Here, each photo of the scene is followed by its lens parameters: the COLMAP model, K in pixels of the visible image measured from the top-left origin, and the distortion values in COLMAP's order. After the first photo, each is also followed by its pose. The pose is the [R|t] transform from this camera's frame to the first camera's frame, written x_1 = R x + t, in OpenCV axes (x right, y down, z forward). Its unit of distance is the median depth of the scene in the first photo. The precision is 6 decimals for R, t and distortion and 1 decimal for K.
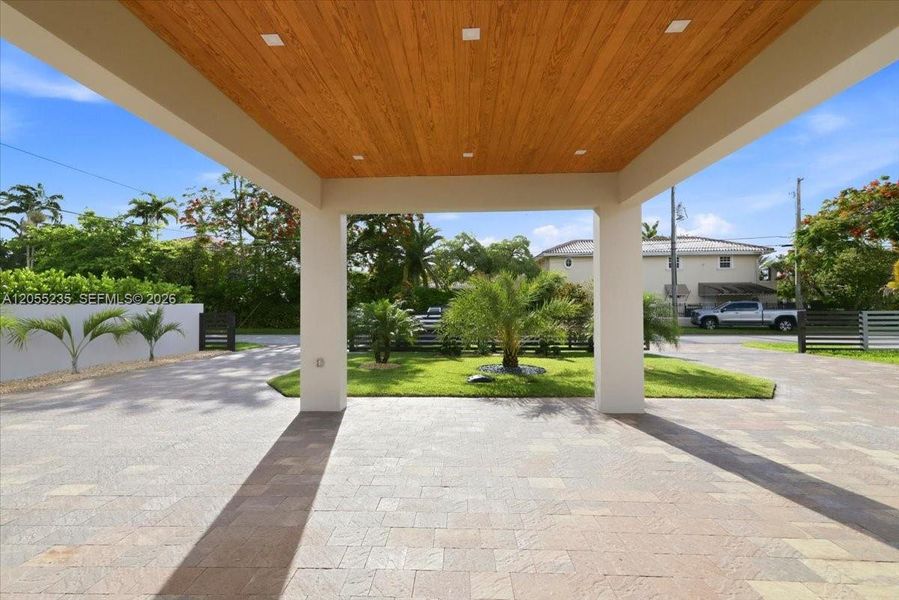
lens RADIAL K [[419.4, 0, 446.9], [0, 419.4, 291.8], [0, 0, 1]] dist [0.006364, 0.000794]
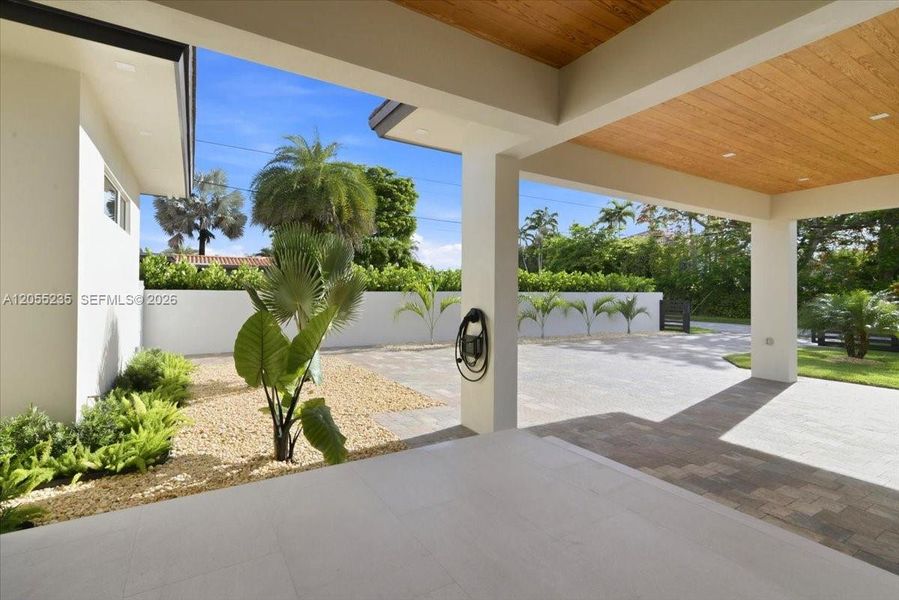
lens RADIAL K [[419.4, 0, 446.9], [0, 419.4, 291.8], [0, 0, 1]] dist [0.006364, 0.000794]
pose [[0.560067, 0.006956, -0.828418, 0.047822], [0.017367, 0.999646, 0.020135, -0.005465], [0.828265, -0.025664, 0.559748, -0.120183]]
